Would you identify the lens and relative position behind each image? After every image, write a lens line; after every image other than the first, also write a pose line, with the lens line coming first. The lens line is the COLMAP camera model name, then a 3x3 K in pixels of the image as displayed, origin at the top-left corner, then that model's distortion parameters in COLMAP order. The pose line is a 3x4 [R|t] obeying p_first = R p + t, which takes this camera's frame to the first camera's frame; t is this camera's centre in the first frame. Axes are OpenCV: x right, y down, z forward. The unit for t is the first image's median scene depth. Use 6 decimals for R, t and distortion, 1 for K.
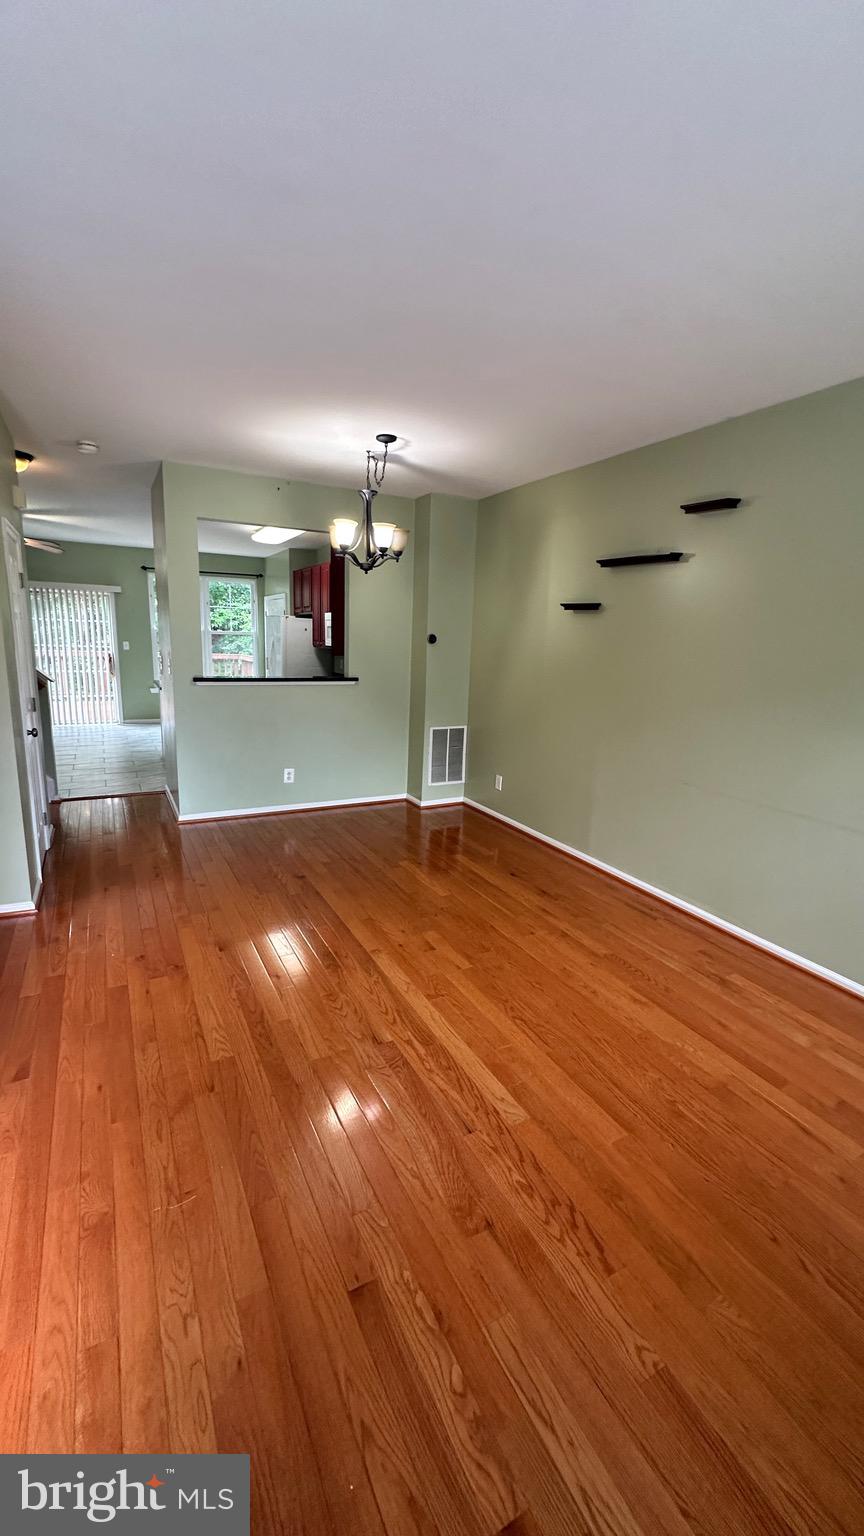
lens RADIAL K [[613.2, 0, 433.7], [0, 613.2, 766.3], [0, 0, 1]] dist [-0.002516, -0.000470]
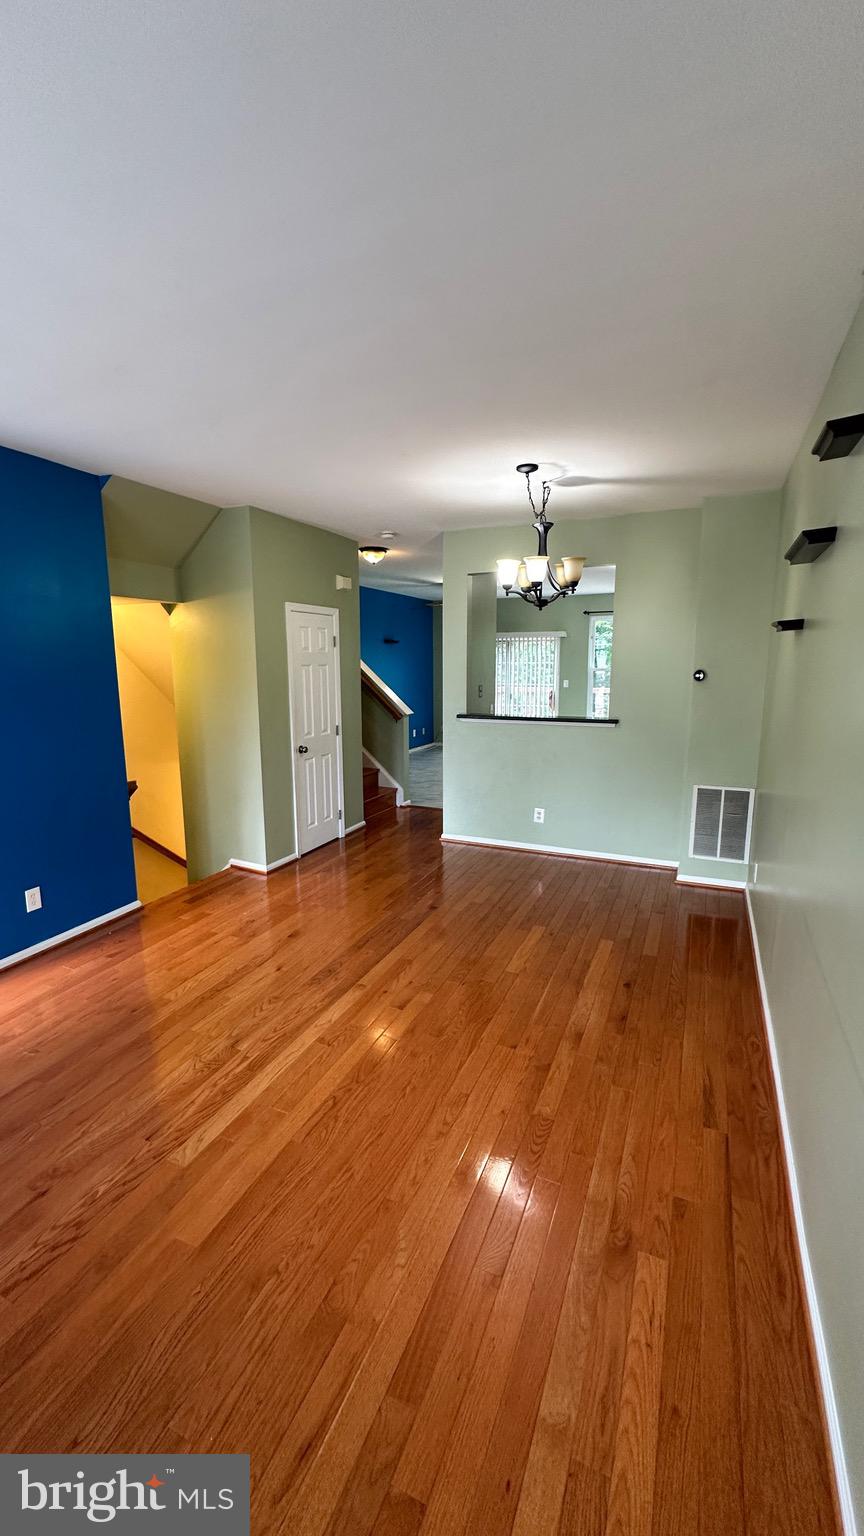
lens RADIAL K [[613.2, 0, 431.0], [0, 613.2, 767.4], [0, 0, 1]] dist [-0.002516, -0.000470]
pose [[0.609084, 0.098161, -0.787008, 0.674333], [-0.139659, 0.990080, 0.015405, -0.082382], [0.780713, 0.100530, 0.616751, 0.384933]]
